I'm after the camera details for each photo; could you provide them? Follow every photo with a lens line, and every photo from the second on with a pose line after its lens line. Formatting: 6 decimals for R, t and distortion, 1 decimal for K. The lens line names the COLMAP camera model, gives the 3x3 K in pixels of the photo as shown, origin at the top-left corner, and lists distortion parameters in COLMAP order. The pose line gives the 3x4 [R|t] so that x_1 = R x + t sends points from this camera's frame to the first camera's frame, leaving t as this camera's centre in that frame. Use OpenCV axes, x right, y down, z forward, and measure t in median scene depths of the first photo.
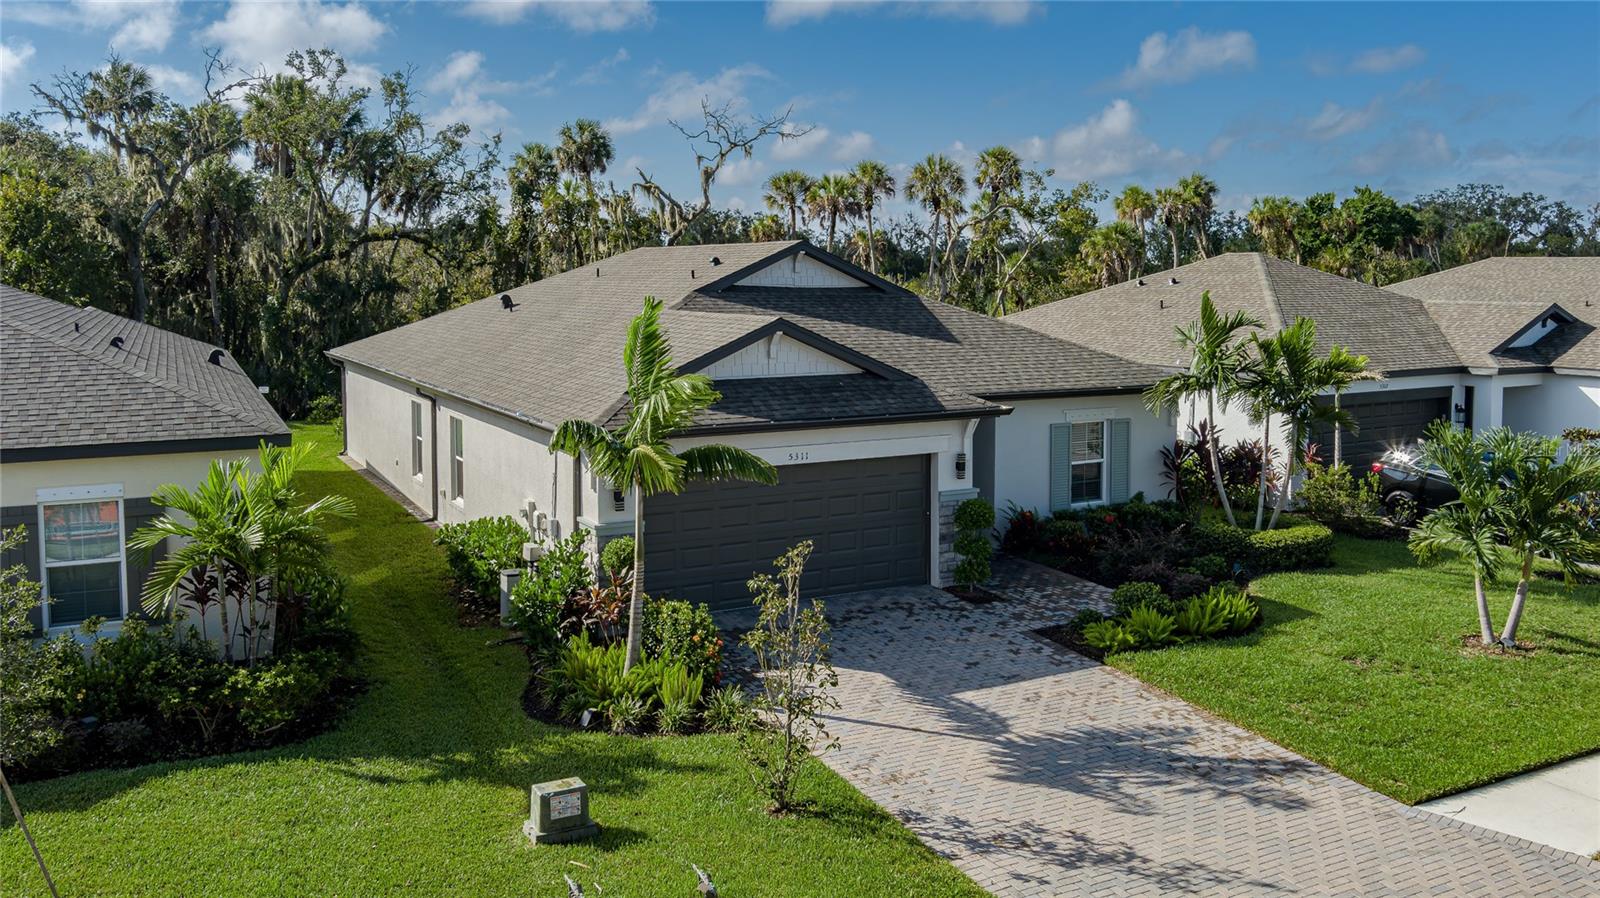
lens RADIAL K [[1298.5, 0, 756.4], [0, 1298.5, 345.9], [0, 0, 1]] dist [-0.036169, -0.003912]
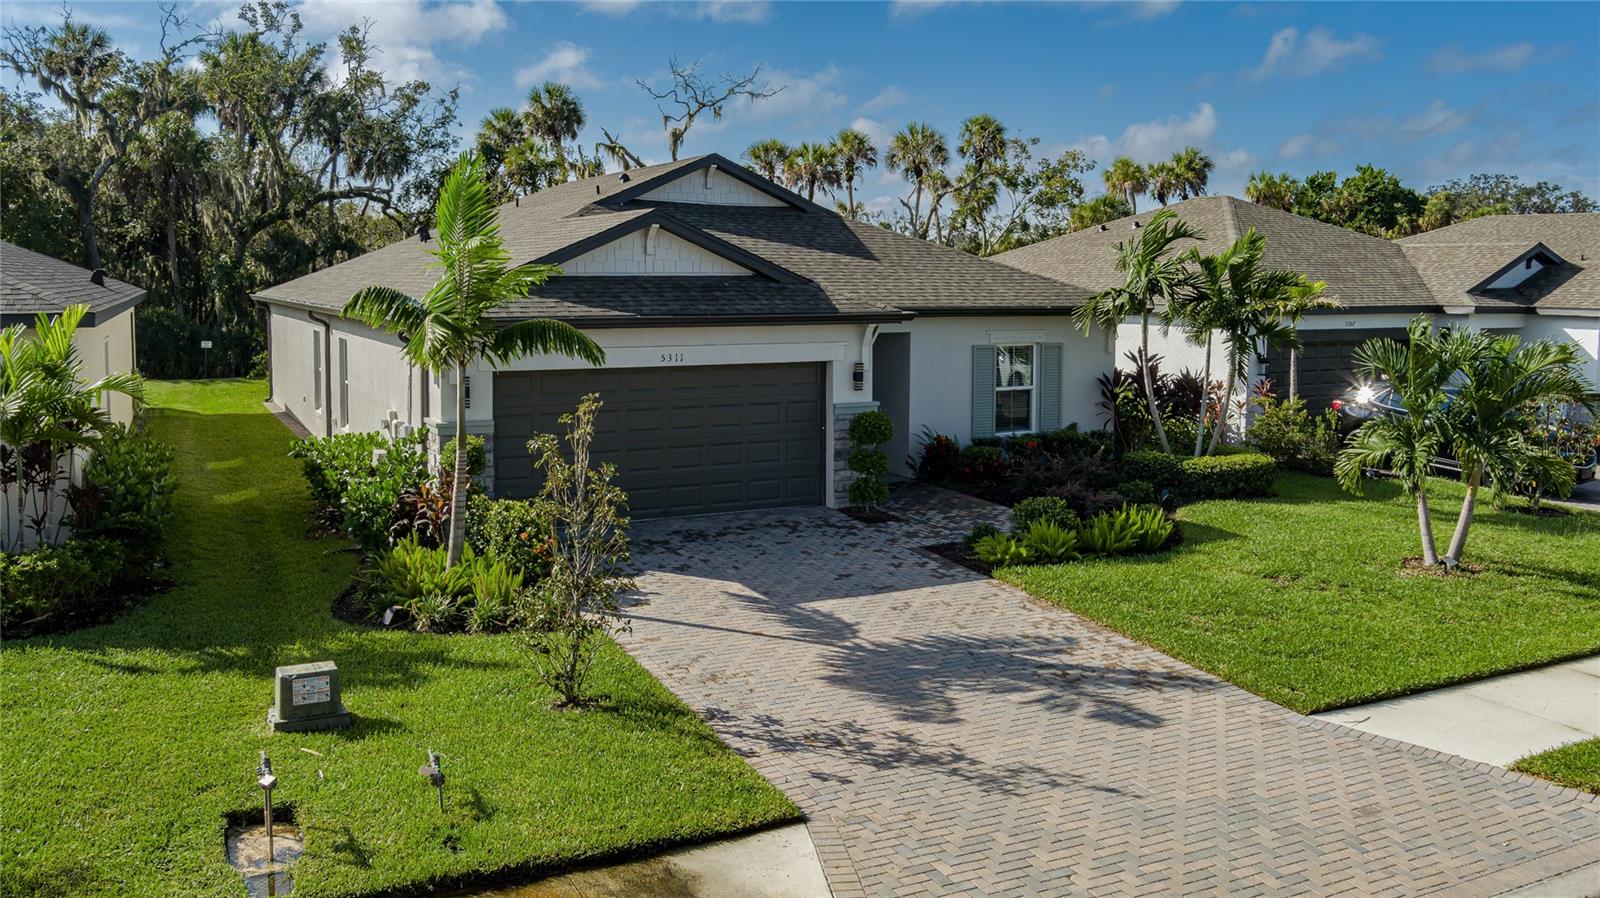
lens RADIAL K [[1294.9, 0, 736.5], [0, 1294.9, 360.4], [0, 0, 1]] dist [-0.043864, 0.008285]
pose [[0.999676, 0.005585, -0.024816, 0.088229], [-0.005311, 0.999925, 0.011070, 0.067203], [0.024876, -0.010935, 0.999631, 0.078051]]
